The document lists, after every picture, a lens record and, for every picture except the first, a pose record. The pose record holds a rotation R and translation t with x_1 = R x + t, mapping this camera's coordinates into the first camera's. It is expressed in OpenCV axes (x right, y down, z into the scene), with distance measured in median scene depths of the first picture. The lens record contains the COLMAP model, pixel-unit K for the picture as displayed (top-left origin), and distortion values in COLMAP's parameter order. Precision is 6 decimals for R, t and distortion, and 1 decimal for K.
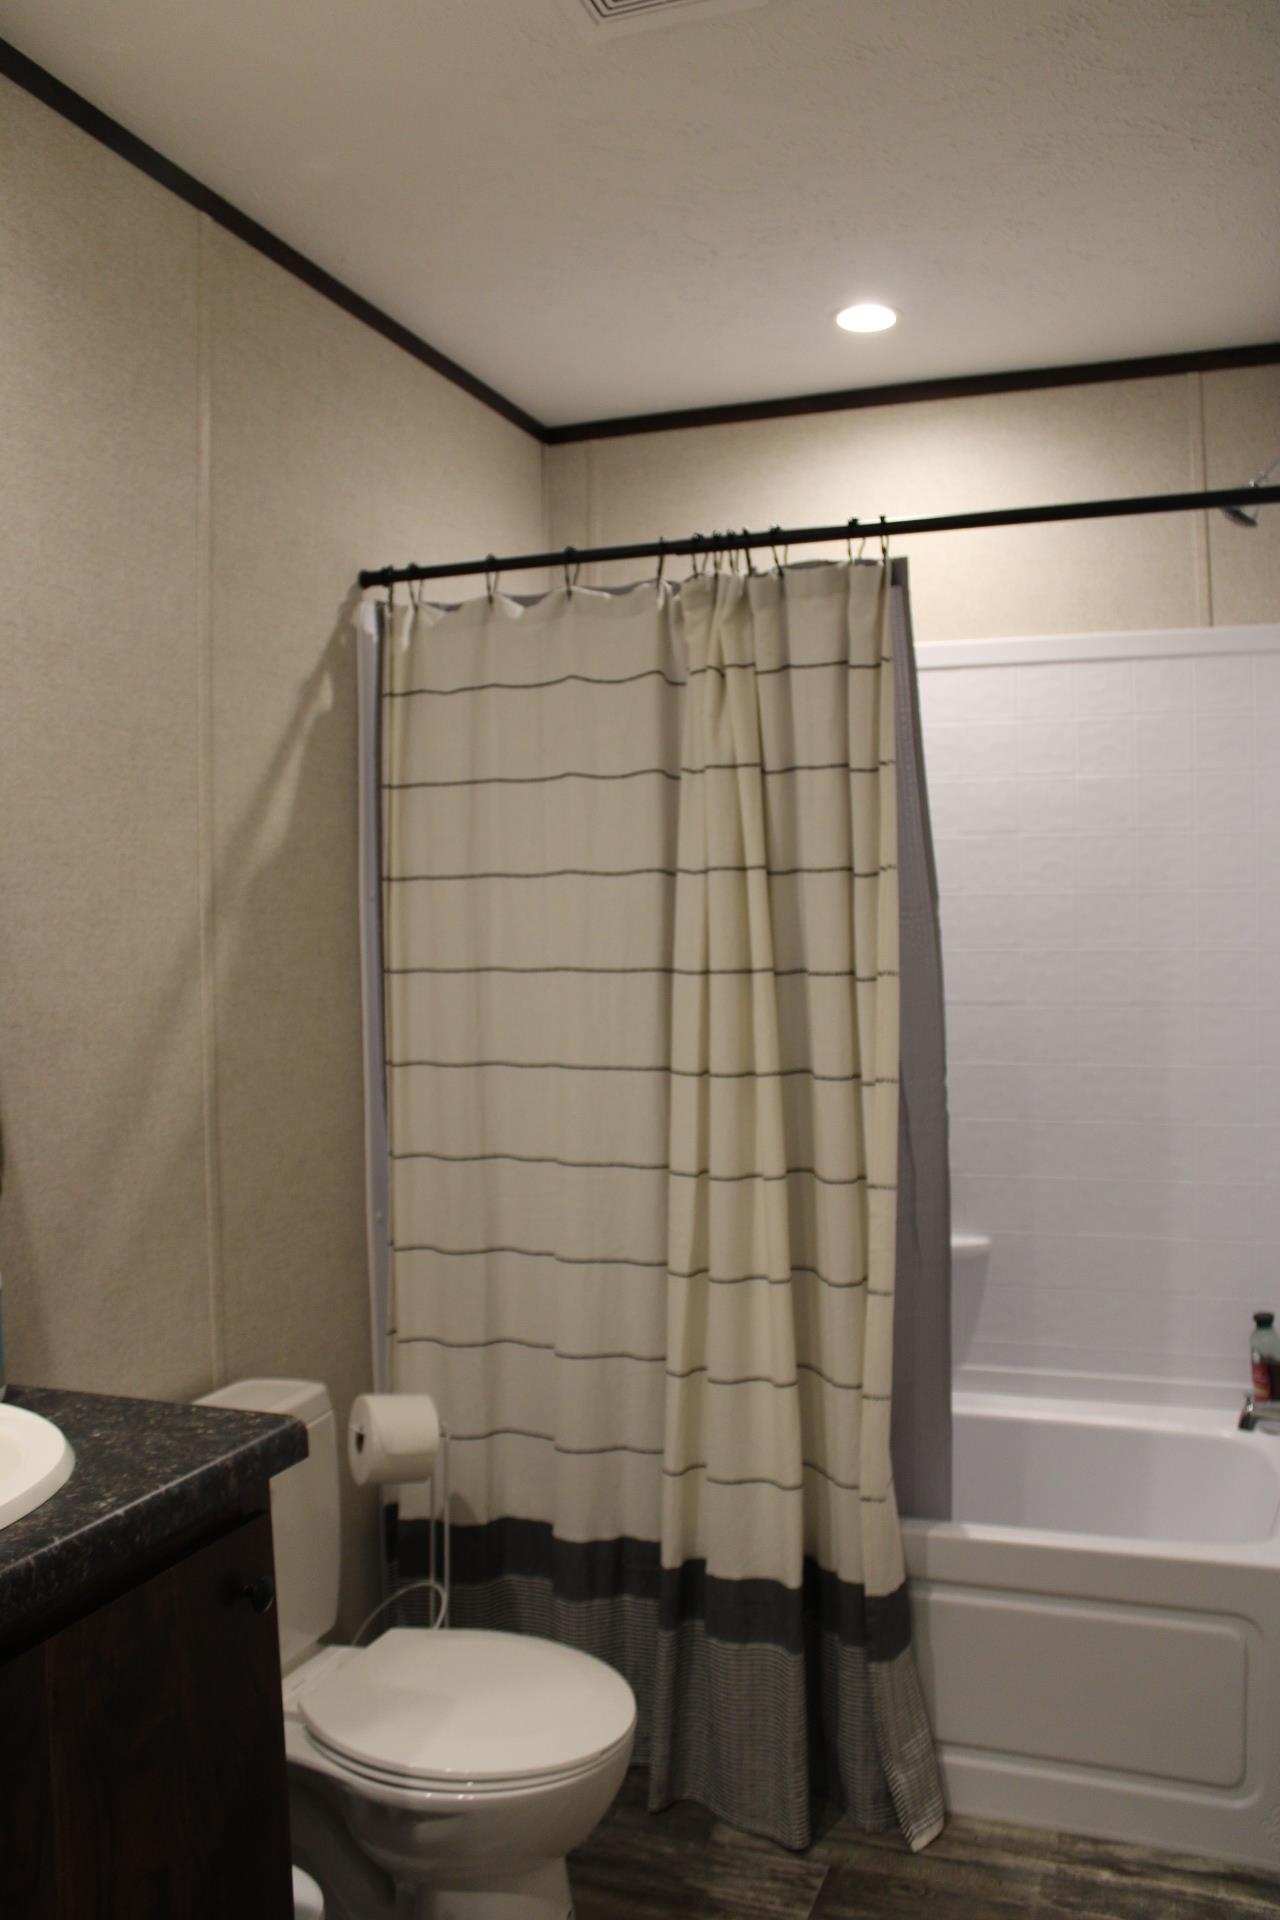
lens RADIAL K [[1586.5, 0, 651.5], [0, 1586.5, 967.7], [0, 0, 1]] dist [-0.169149, 0.151406]
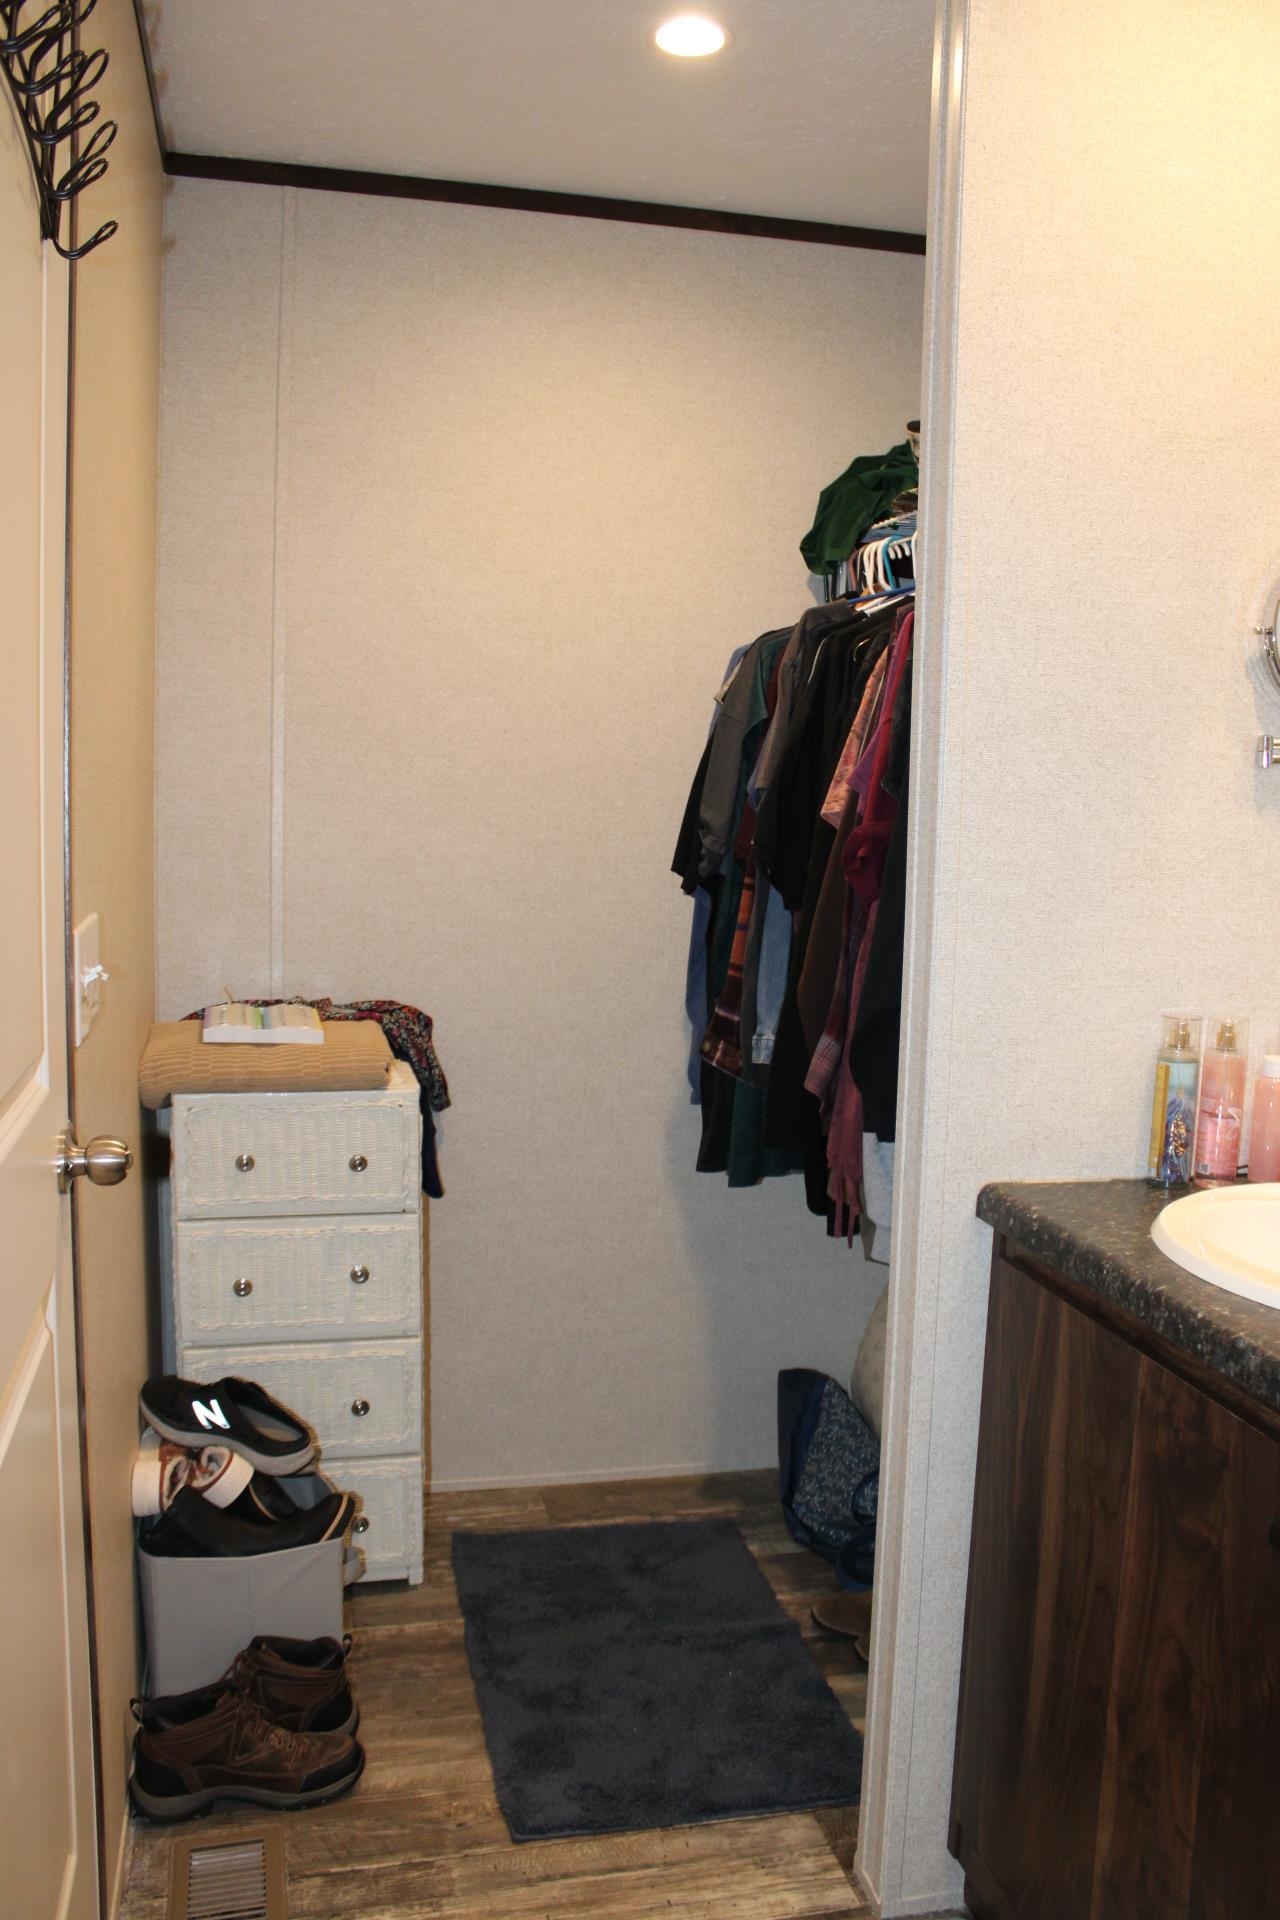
lens RADIAL K [[1586.5, 0, 651.5], [0, 1586.5, 967.7], [0, 0, 1]] dist [-0.169149, 0.151406]
pose [[-0.836423, 0.045216, -0.546216, 0.628883], [-0.031477, 0.990983, 0.130235, -0.036868], [0.547180, 0.126125, -0.827458, 1.757096]]
